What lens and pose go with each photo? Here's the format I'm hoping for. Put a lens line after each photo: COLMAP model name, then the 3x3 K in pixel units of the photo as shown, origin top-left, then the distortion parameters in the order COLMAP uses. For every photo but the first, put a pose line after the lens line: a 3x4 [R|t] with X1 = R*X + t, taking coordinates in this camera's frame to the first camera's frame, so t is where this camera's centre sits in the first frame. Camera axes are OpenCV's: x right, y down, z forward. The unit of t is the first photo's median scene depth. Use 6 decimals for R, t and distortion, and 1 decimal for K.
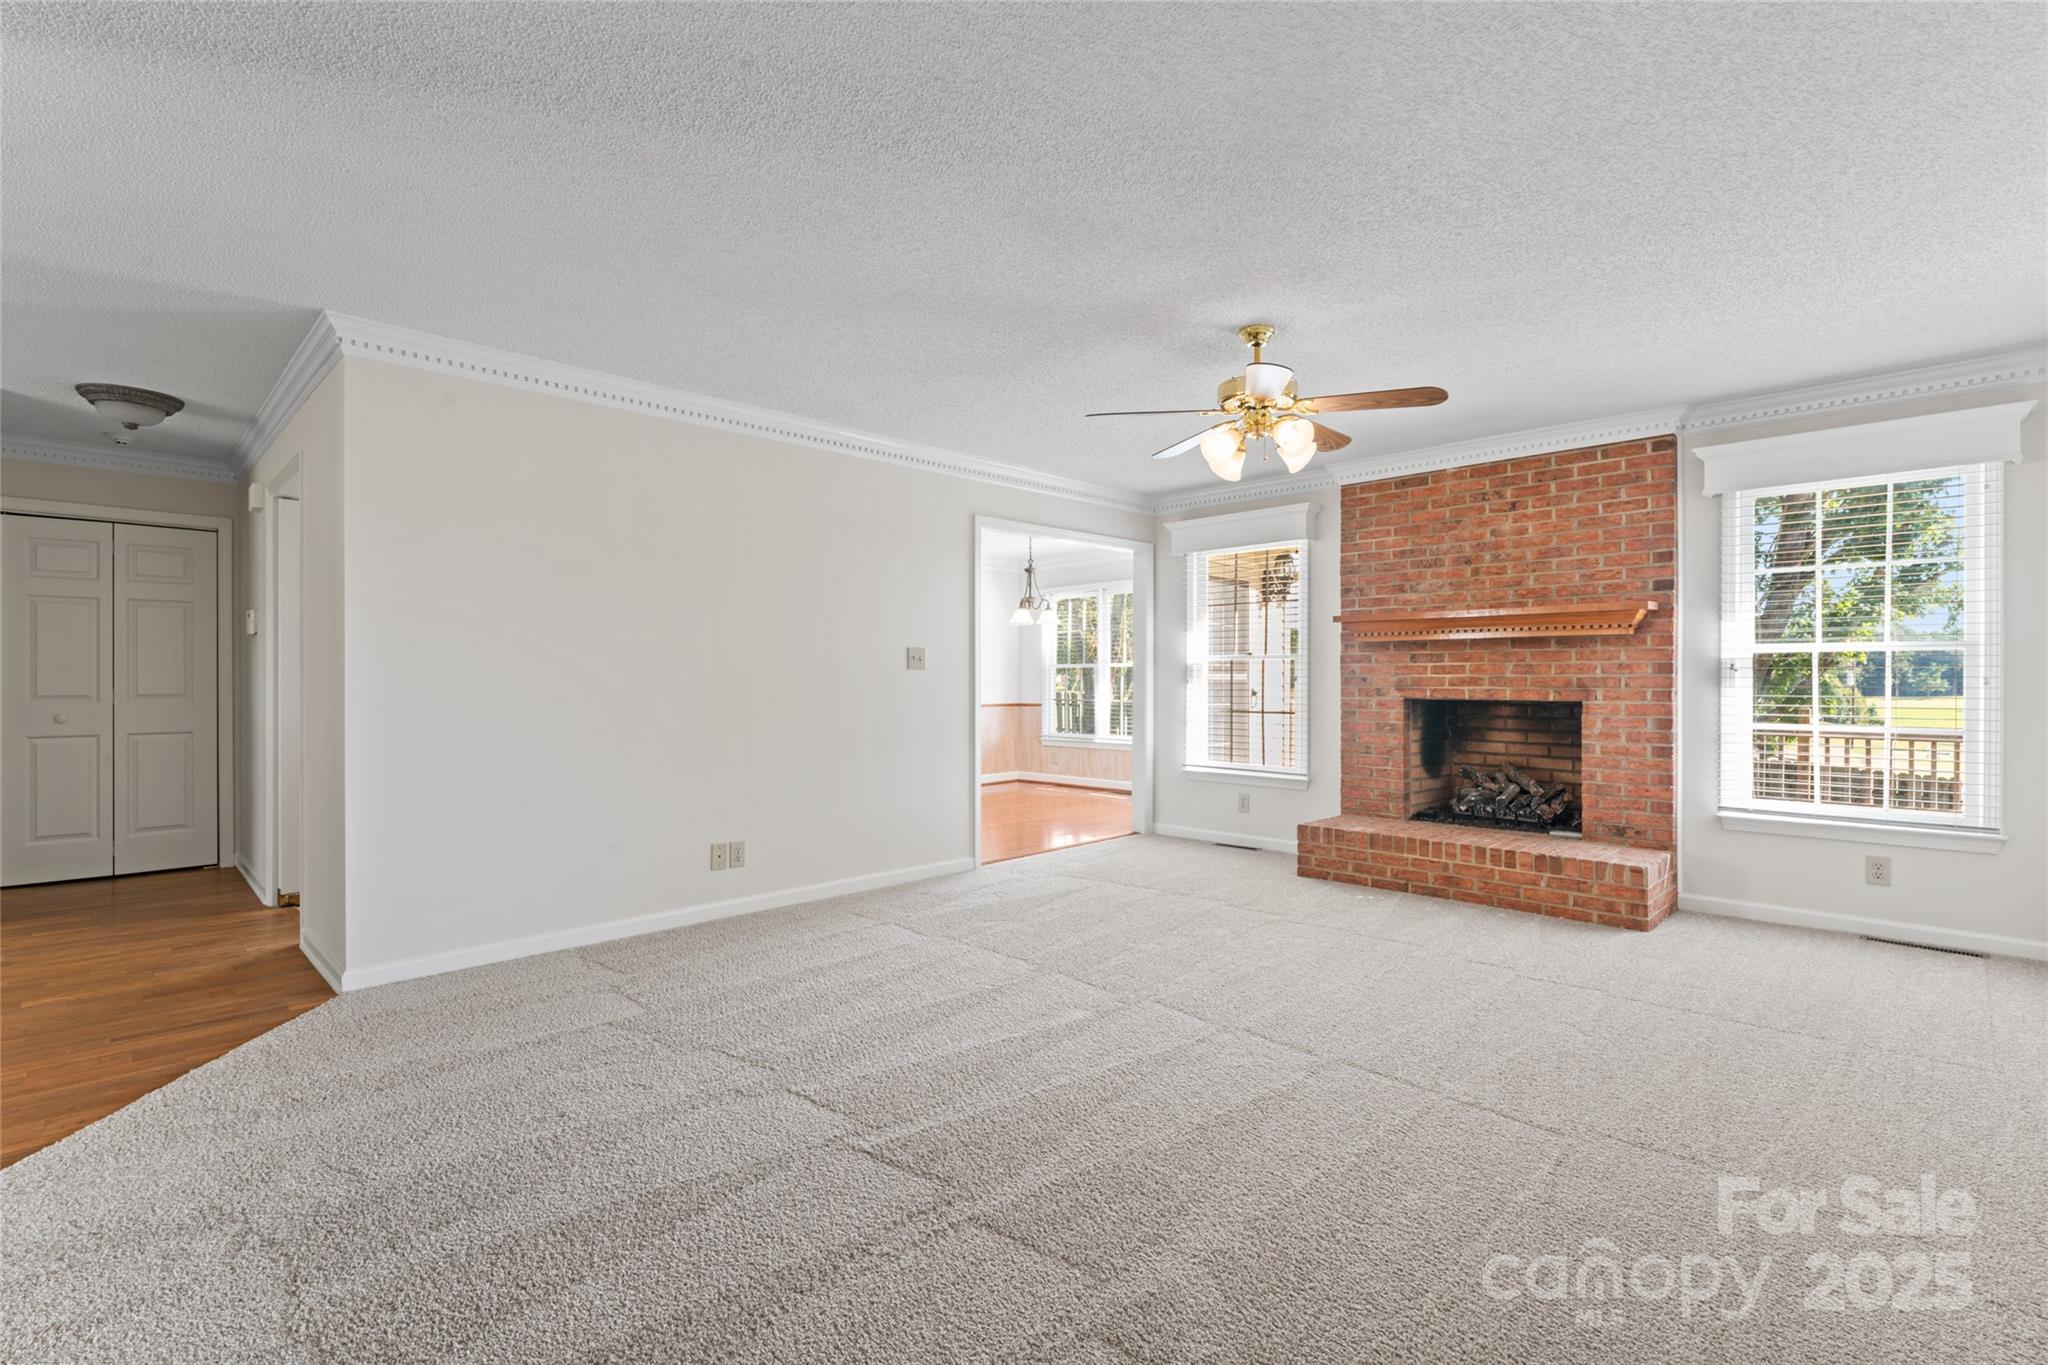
lens RADIAL K [[948.1, 0, 1019.9], [0, 948.1, 682.8], [0, 0, 1]] dist [0.003768, 0.000165]
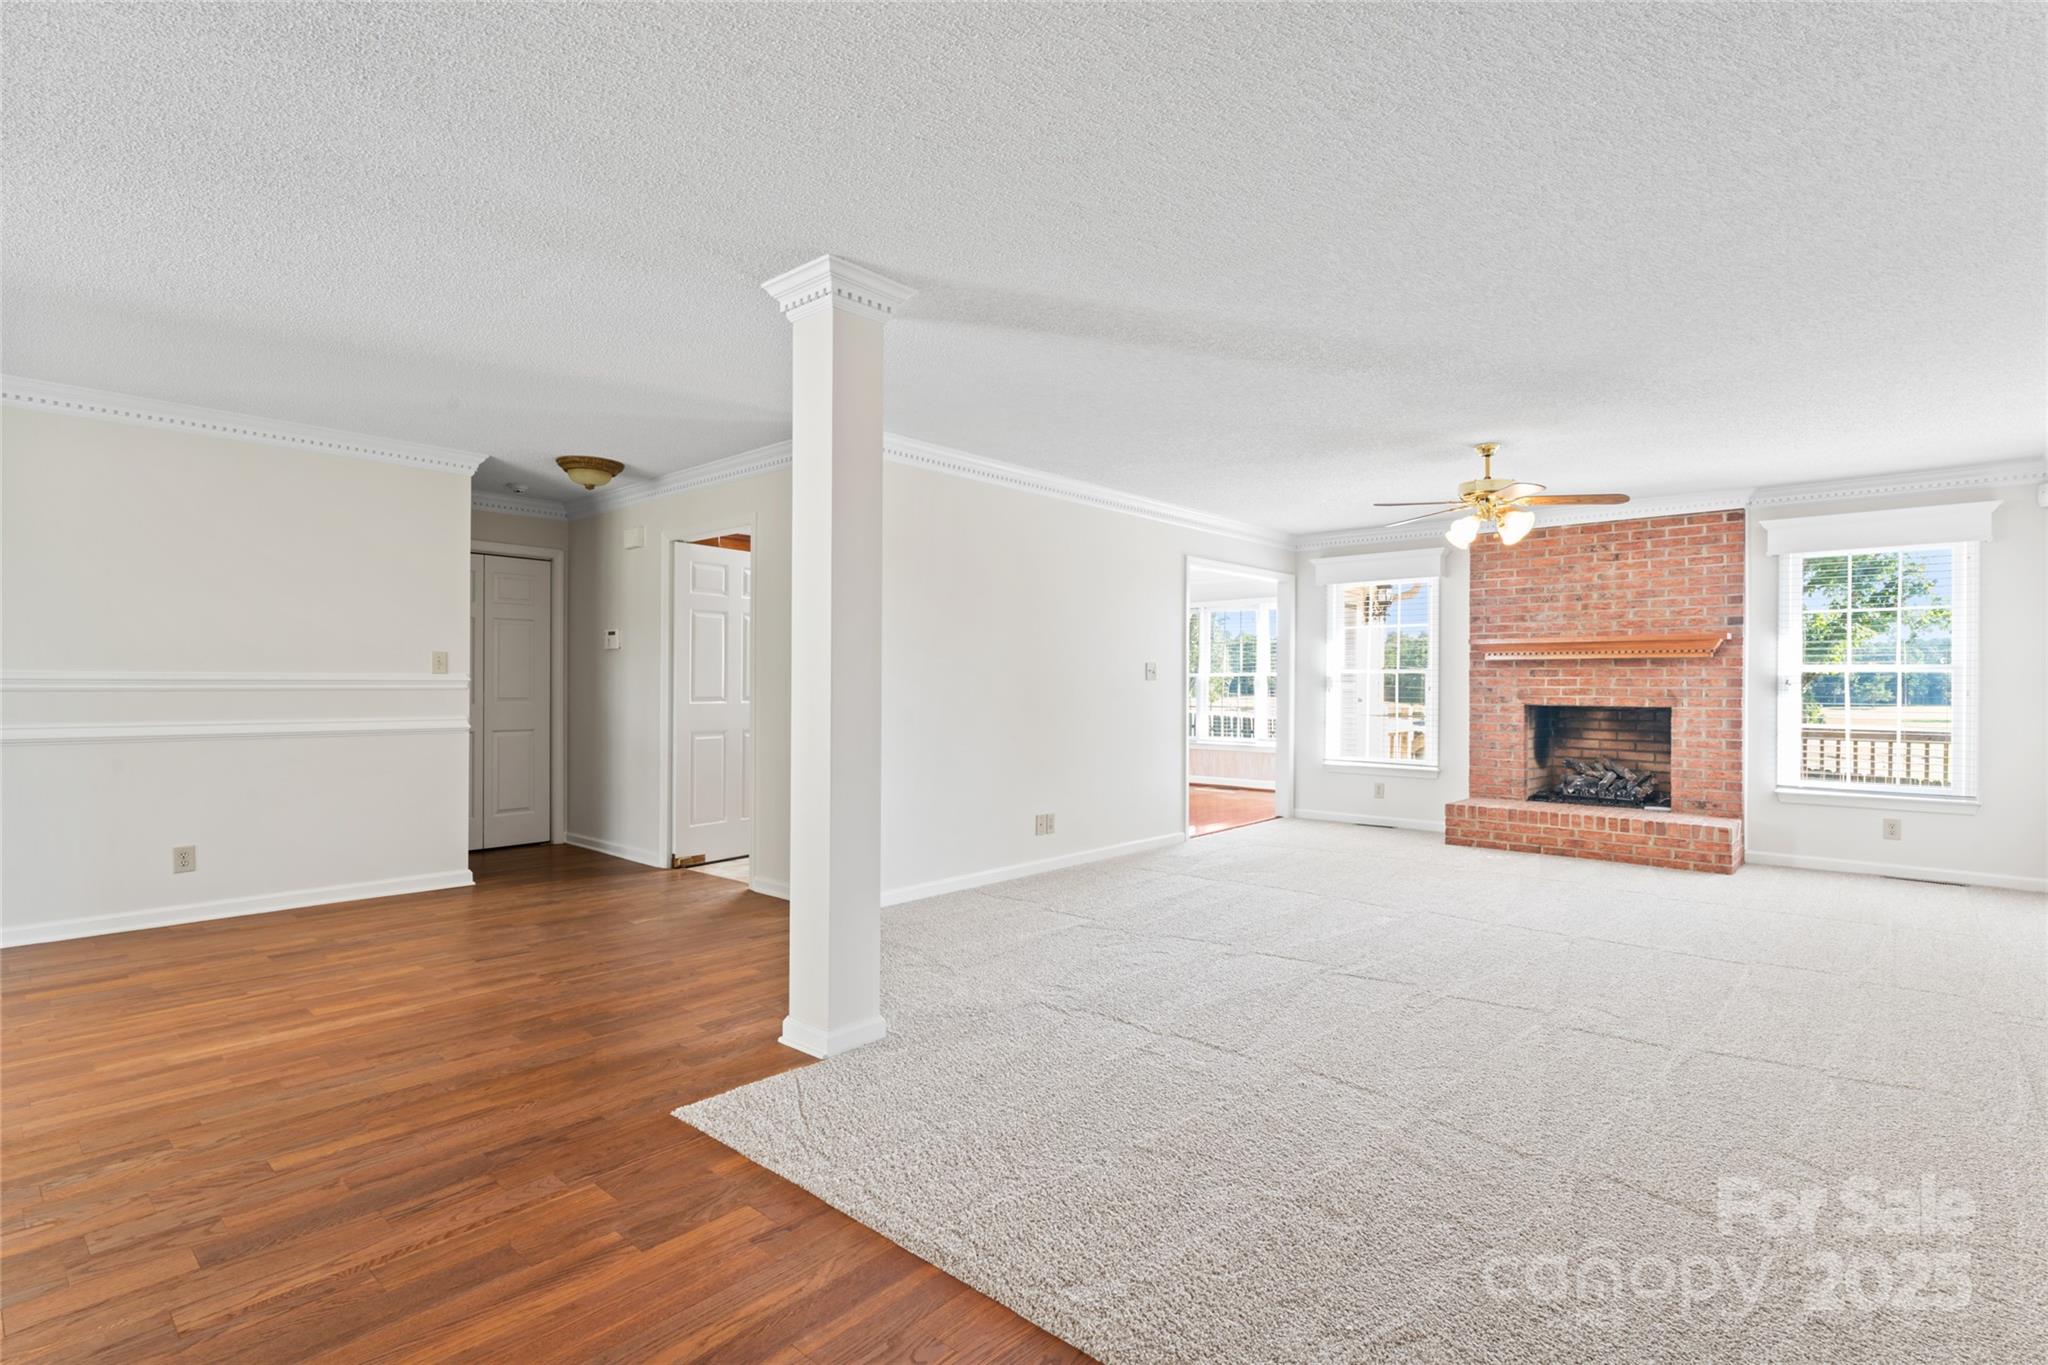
lens RADIAL K [[997.0, 0, 1022.8], [0, 997.0, 686.7], [0, 0, 1]] dist [0.006470, 0.000239]
pose [[0.998165, 0.004032, 0.060423, -0.382434], [-0.003929, 0.999991, -0.001813, -0.002998], [-0.060430, 0.001572, 0.998171, -0.324313]]
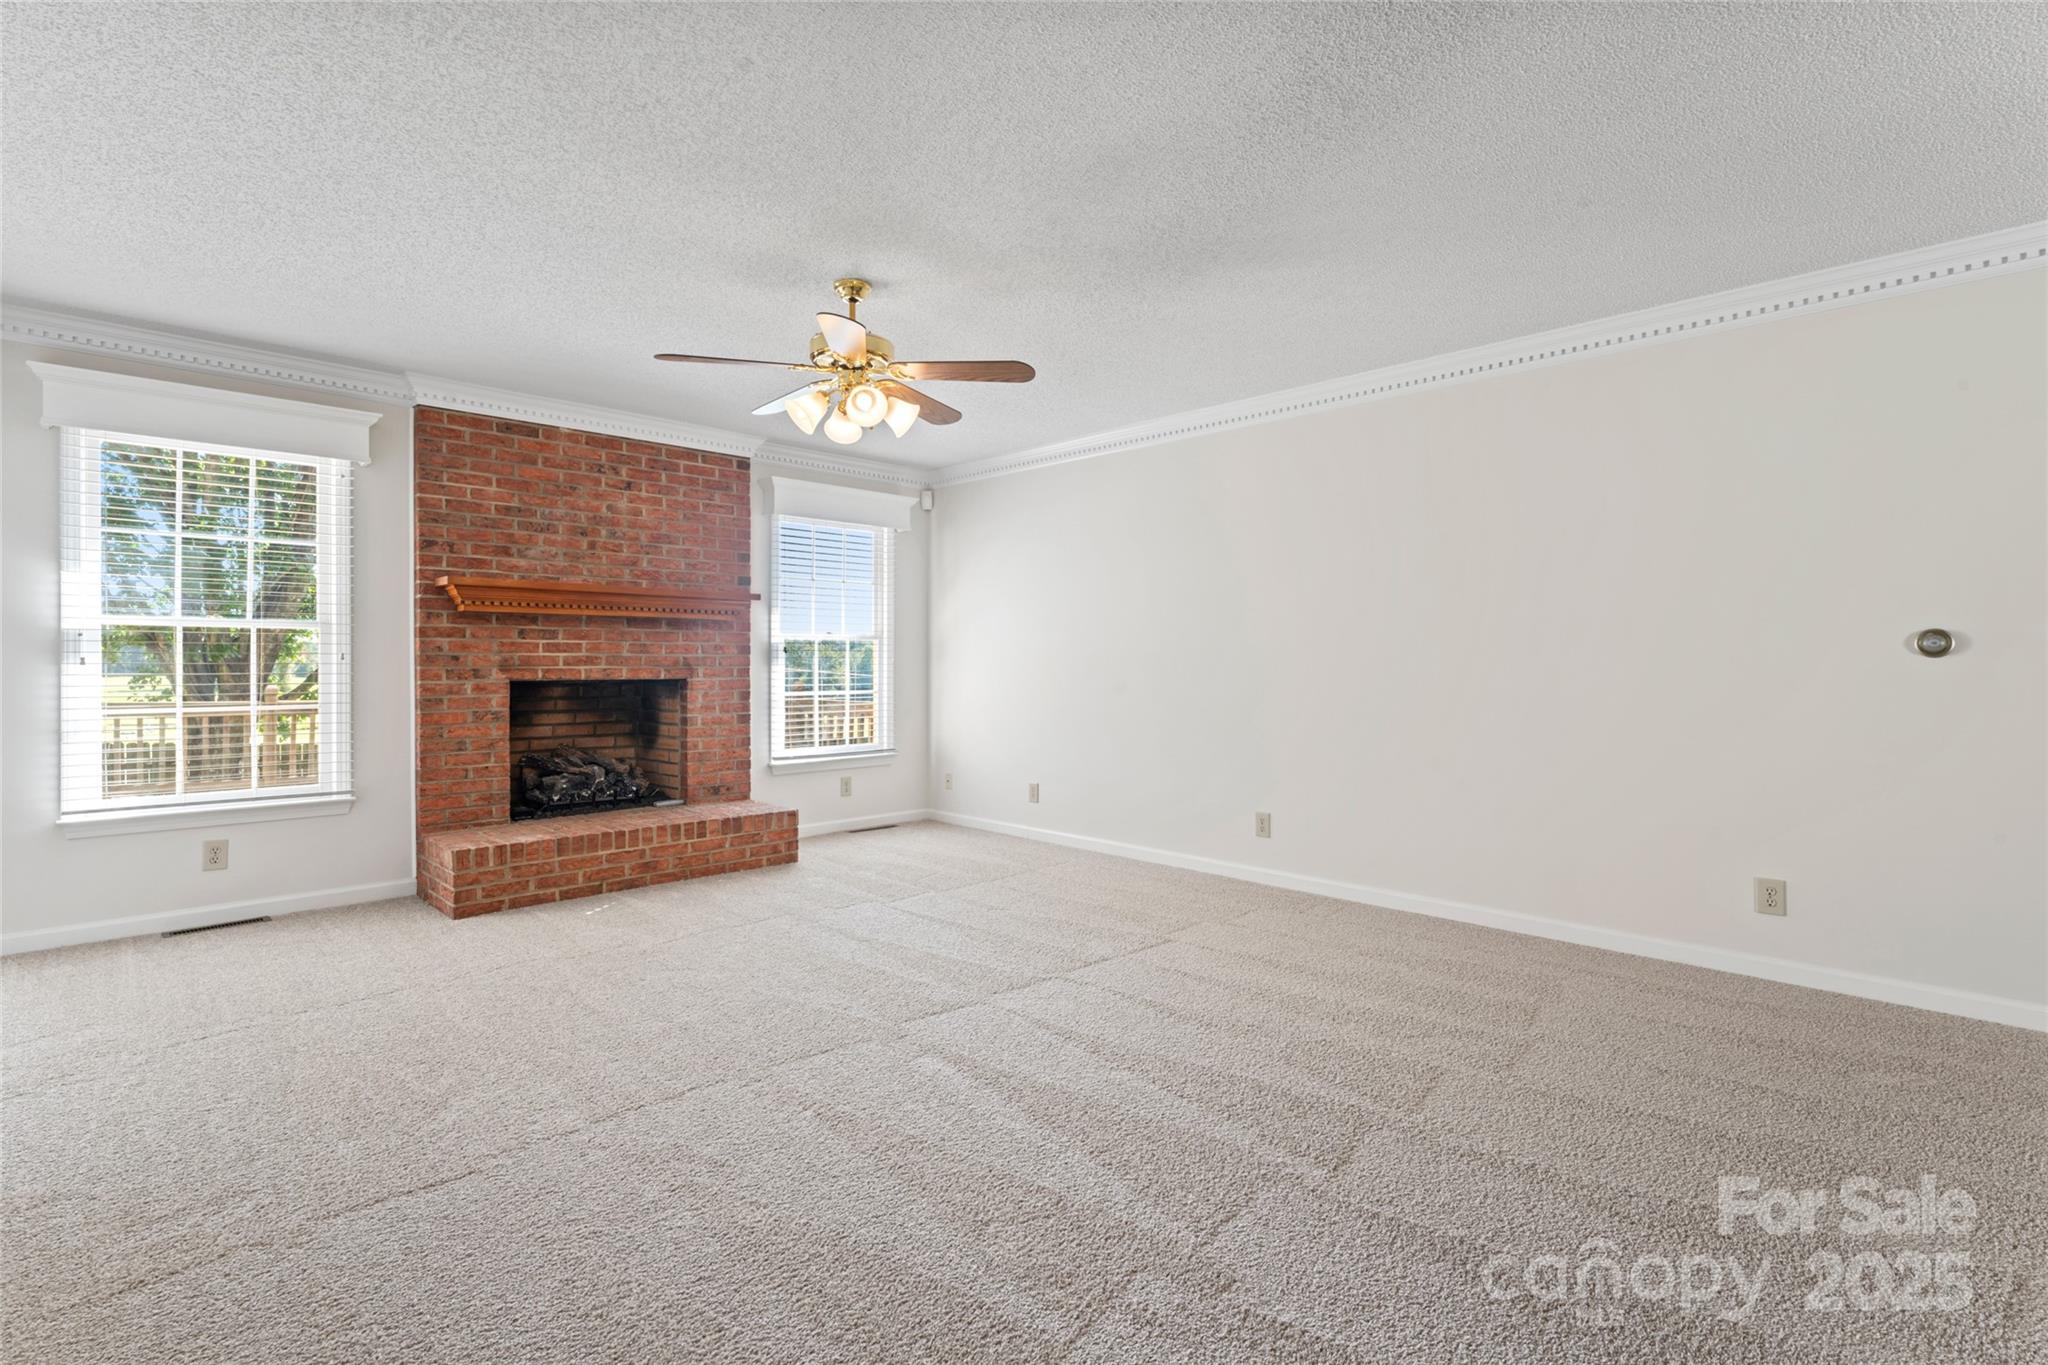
lens RADIAL K [[948.1, 0, 1020.5], [0, 948.1, 668.7], [0, 0, 1]] dist [0.003768, 0.000165]
pose [[0.012362, -0.007554, 0.999895, -0.489096], [0.002836, 0.999968, 0.007520, 0.000786], [-0.999920, 0.002743, 0.012383, 0.586501]]
